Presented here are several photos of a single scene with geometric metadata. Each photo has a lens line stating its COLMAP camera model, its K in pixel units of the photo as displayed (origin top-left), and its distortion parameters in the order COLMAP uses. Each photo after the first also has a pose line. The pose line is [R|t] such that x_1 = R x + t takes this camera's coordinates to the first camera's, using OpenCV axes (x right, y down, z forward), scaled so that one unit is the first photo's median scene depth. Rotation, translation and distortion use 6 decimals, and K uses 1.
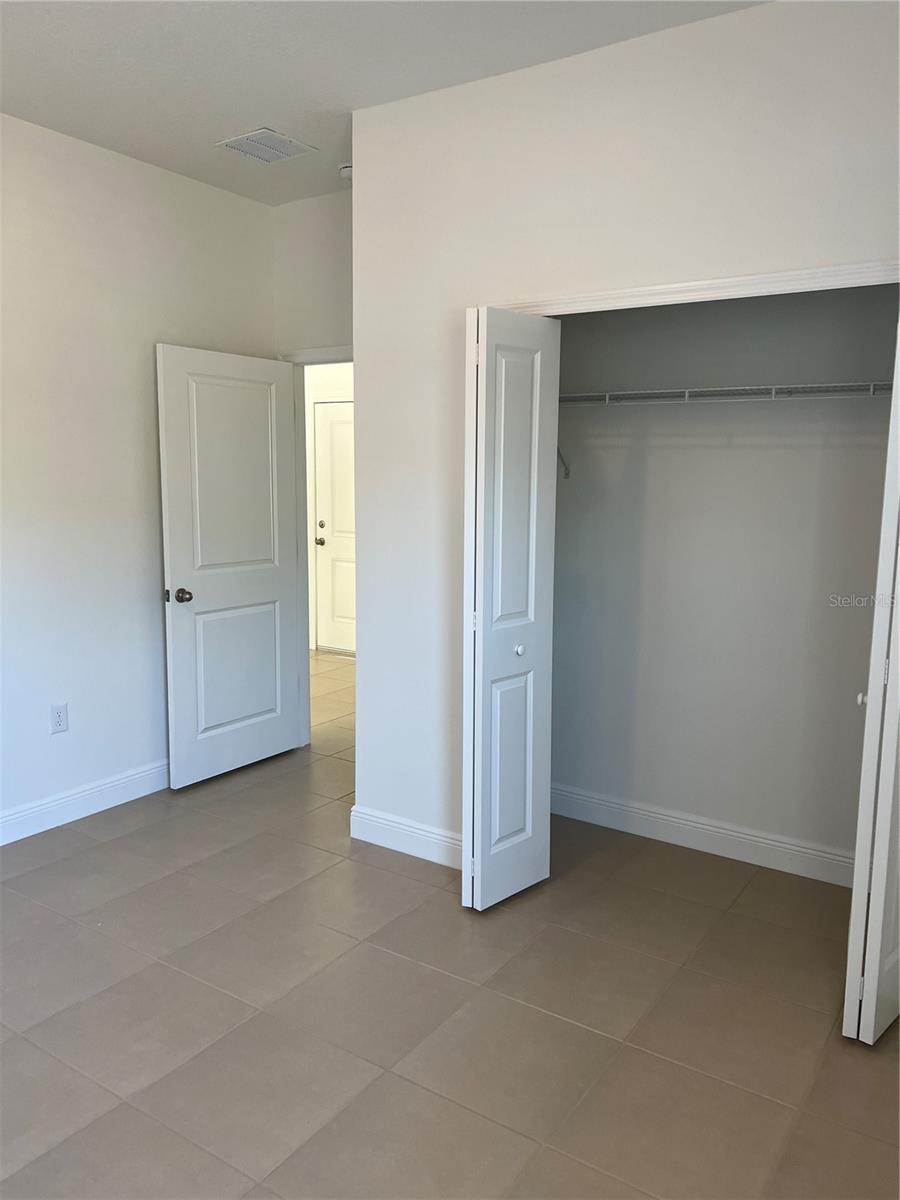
lens RADIAL K [[895.7, 0, 448.2], [0, 895.7, 596.8], [0, 0, 1]] dist [0.011321, -0.003386]
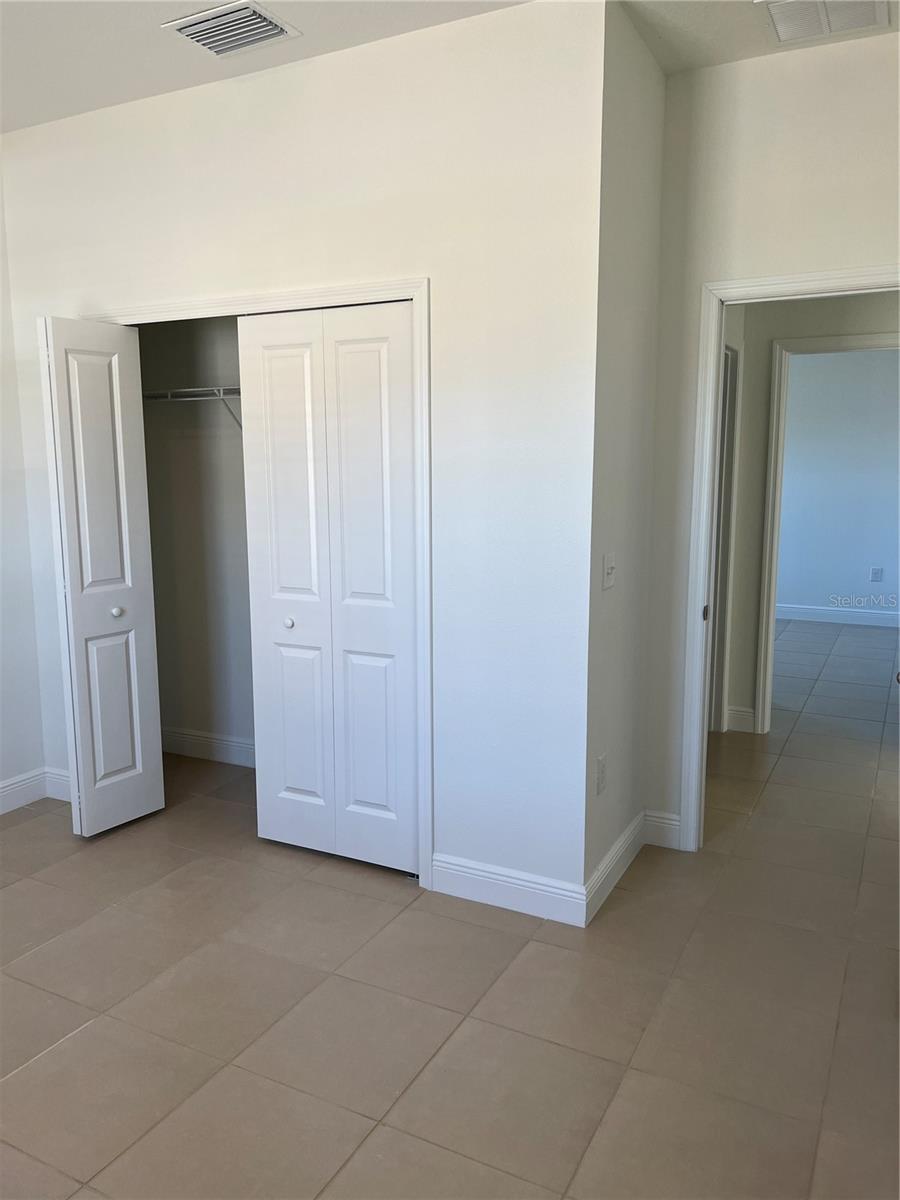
lens RADIAL K [[895.7, 0, 451.4], [0, 895.7, 599.8], [0, 0, 1]] dist [0.011321, -0.003386]
pose [[0.985378, -0.036566, 0.166410, 0.315909], [0.034136, 0.999265, 0.017442, 0.038803], [-0.166926, -0.011507, 0.985902, -0.221107]]
